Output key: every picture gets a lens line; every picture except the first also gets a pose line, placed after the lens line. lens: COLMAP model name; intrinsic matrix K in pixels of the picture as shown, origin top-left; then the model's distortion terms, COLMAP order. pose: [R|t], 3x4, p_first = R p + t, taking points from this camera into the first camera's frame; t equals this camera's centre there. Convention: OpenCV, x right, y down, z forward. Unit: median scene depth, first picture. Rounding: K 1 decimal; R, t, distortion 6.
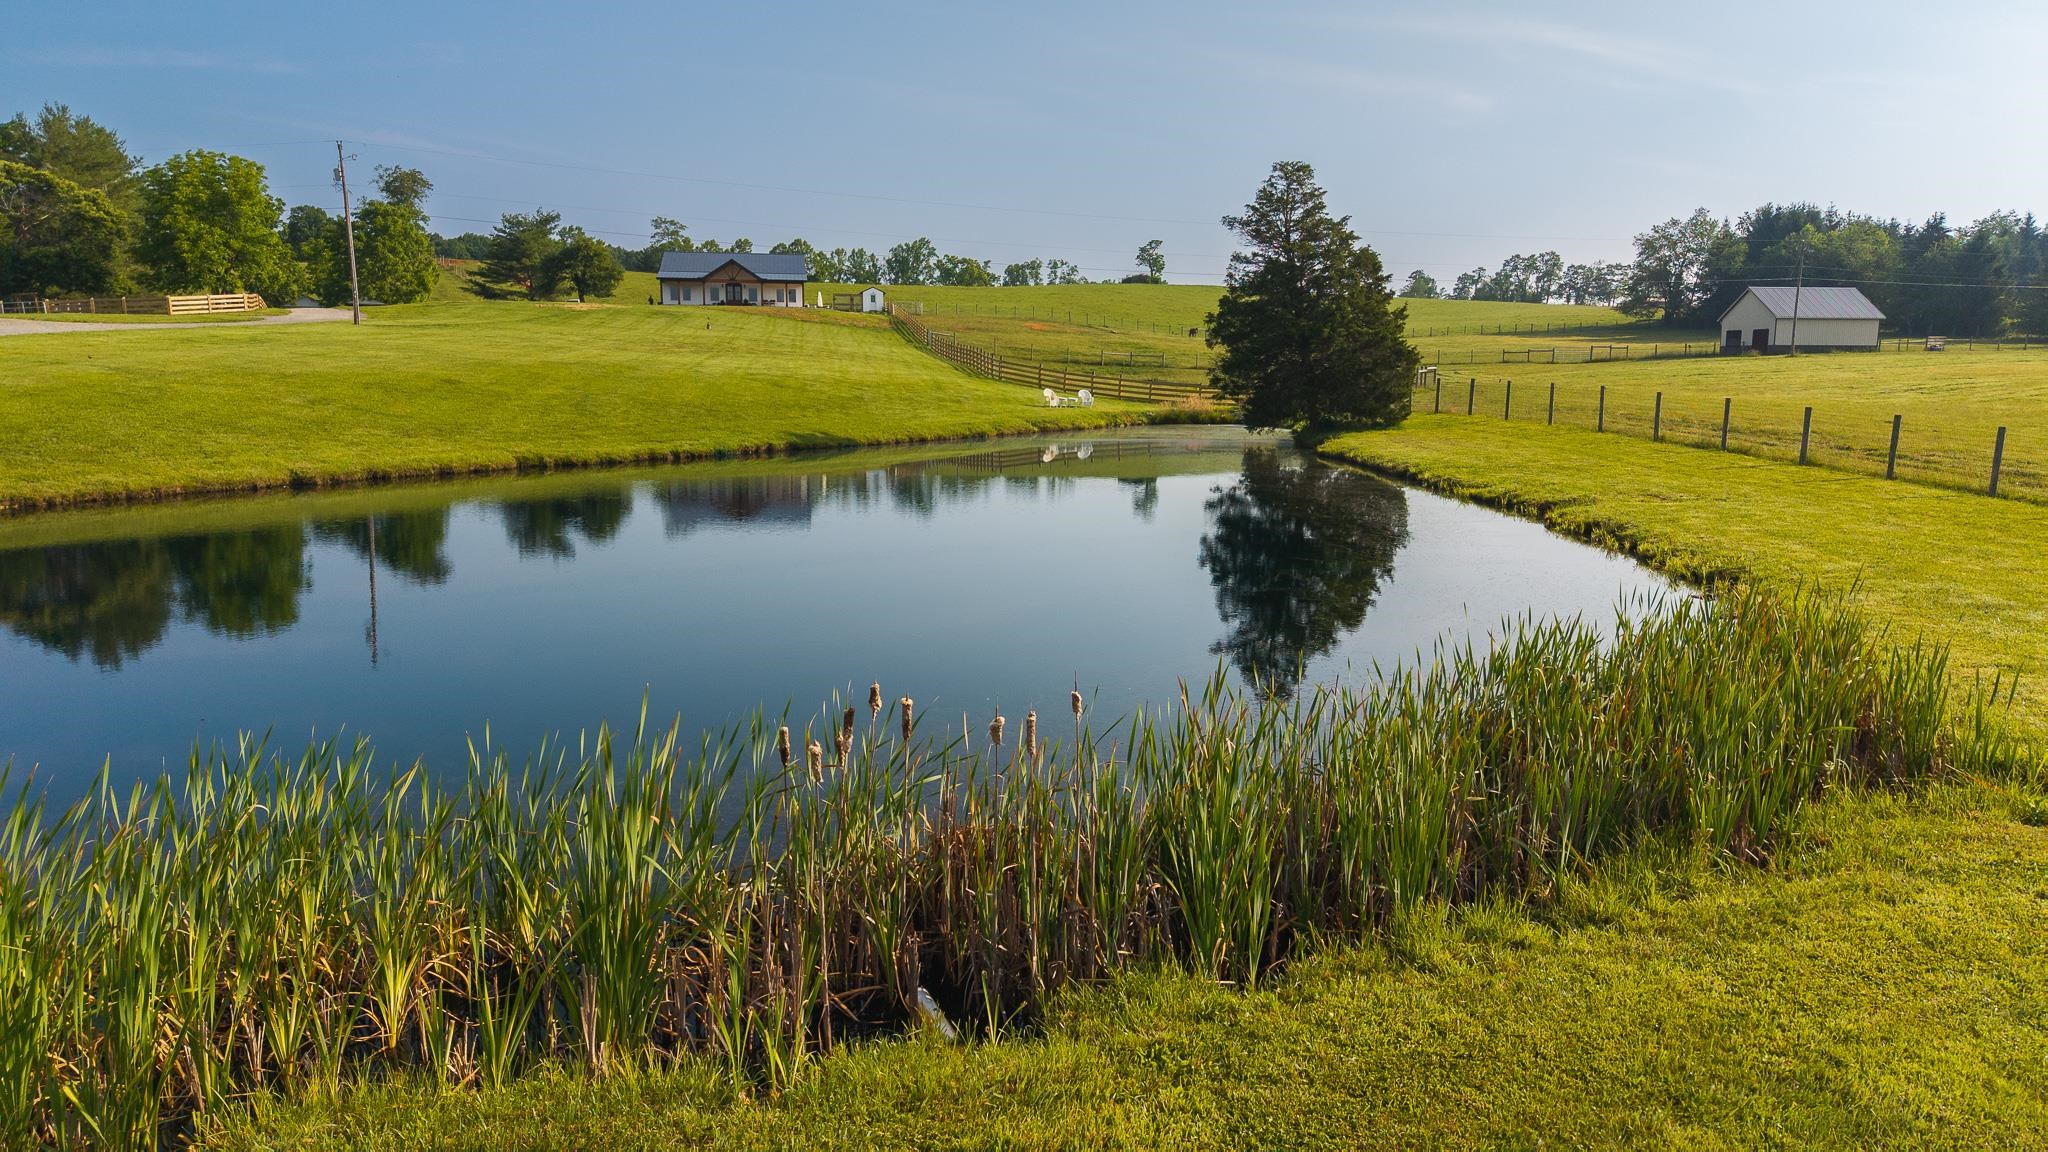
lens RADIAL K [[1378.3, 0, 1023.4], [0, 1378.3, 575.6], [0, 0, 1]] dist [0.007939, -0.001231]
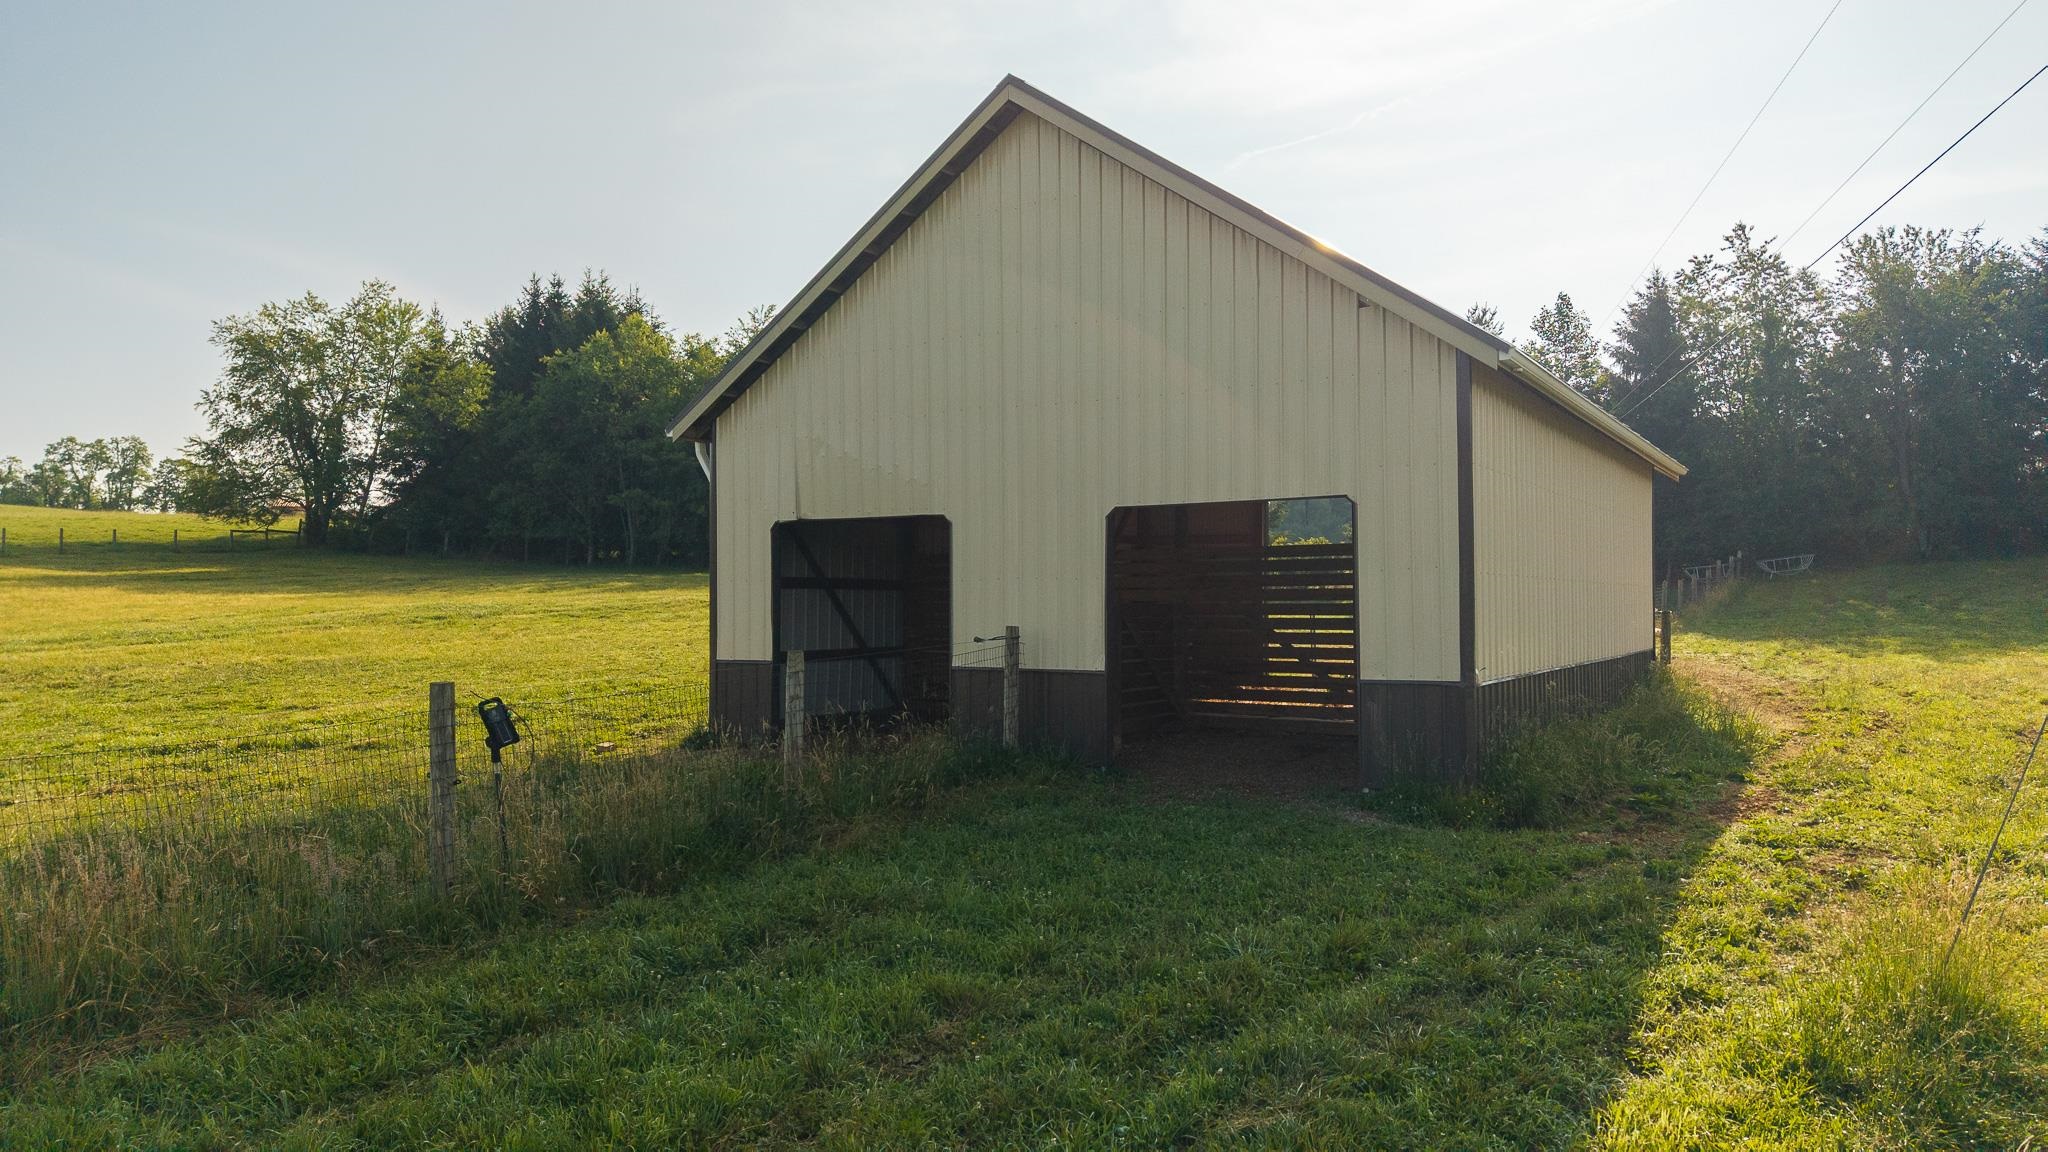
lens RADIAL K [[1378.3, 0, 1020.6], [0, 1378.3, 578.3], [0, 0, 1]] dist [0.007939, -0.001231]
pose [[0.627965, 0.006605, 0.778213, 0.275142], [0.122479, 0.986664, -0.107206, -0.100350], [-0.768543, 0.162636, 0.618782, 0.579056]]
